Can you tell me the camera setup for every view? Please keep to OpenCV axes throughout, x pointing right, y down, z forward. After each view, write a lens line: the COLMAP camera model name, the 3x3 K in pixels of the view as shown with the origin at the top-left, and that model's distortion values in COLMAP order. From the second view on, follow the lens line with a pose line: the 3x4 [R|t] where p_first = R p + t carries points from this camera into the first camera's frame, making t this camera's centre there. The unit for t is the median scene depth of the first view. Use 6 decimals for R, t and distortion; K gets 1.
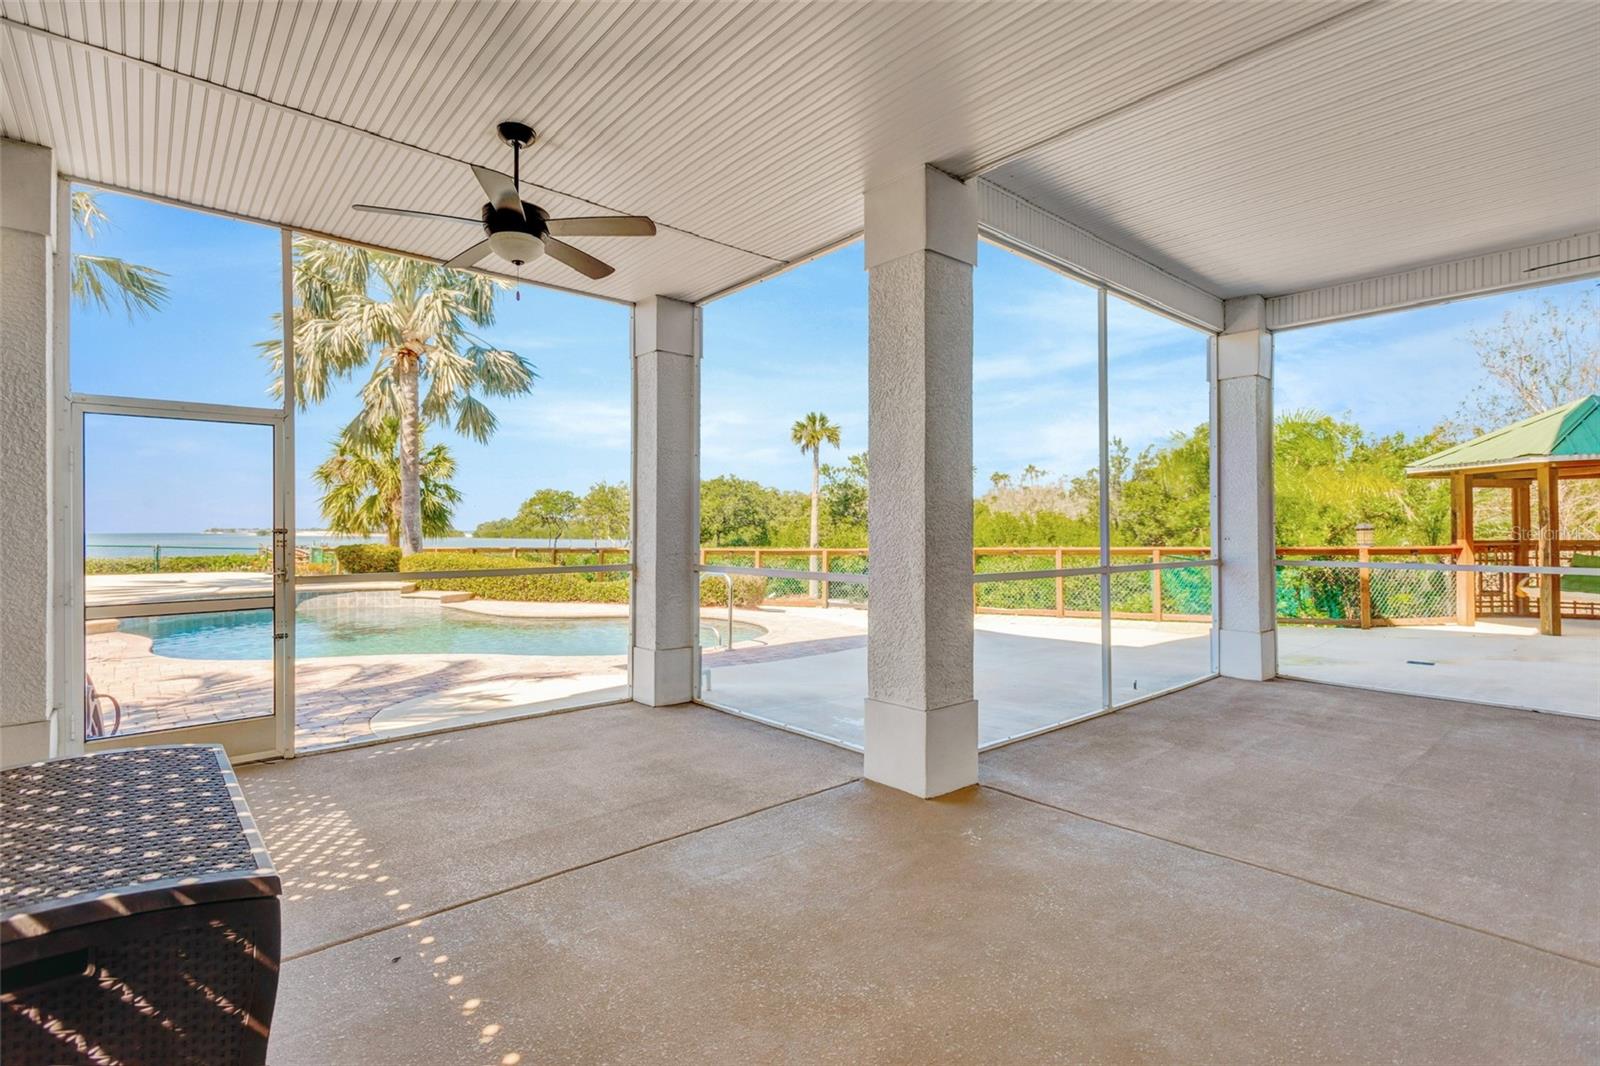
lens RADIAL K [[751.7, 0, 801.4], [0, 751.7, 526.3], [0, 0, 1]] dist [0.013723, -0.004963]
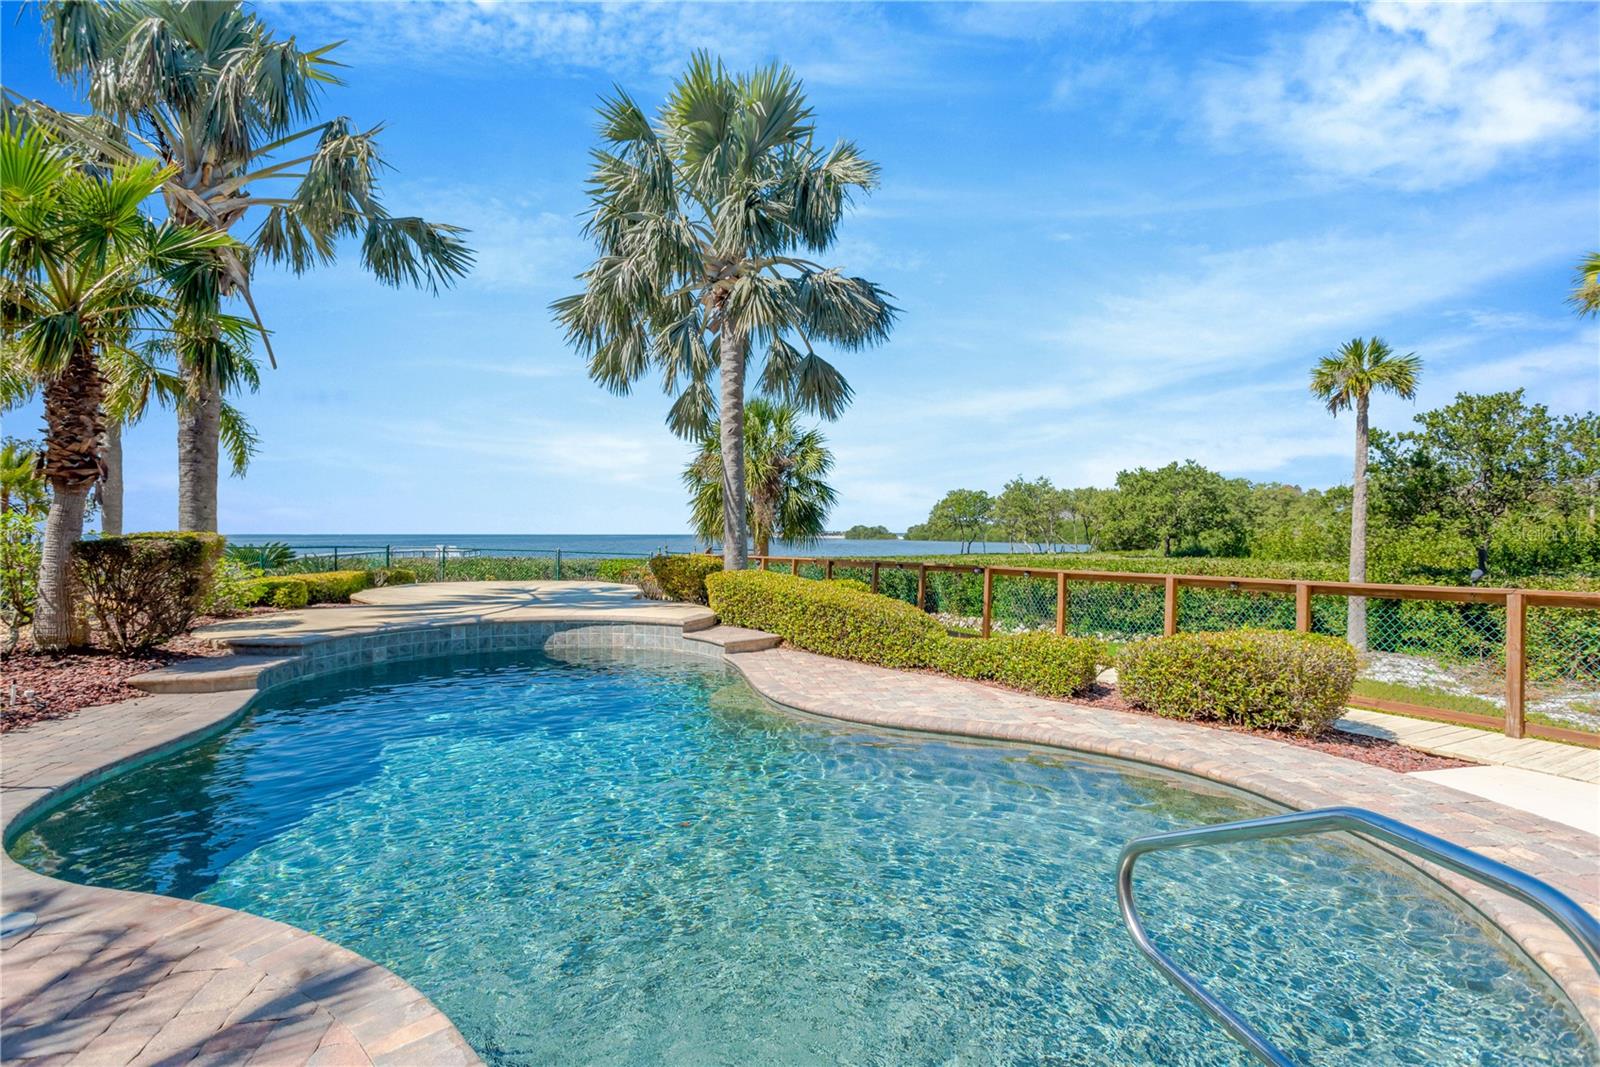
lens RADIAL K [[751.7, 0, 800.2], [0, 751.7, 526.8], [0, 0, 1]] dist [0.013723, -0.004963]
pose [[0.851599, -0.002234, -0.524189, -0.045541], [0.000759, 0.999995, -0.003029, -0.001574], [0.524193, 0.002181, 0.851597, 0.250851]]
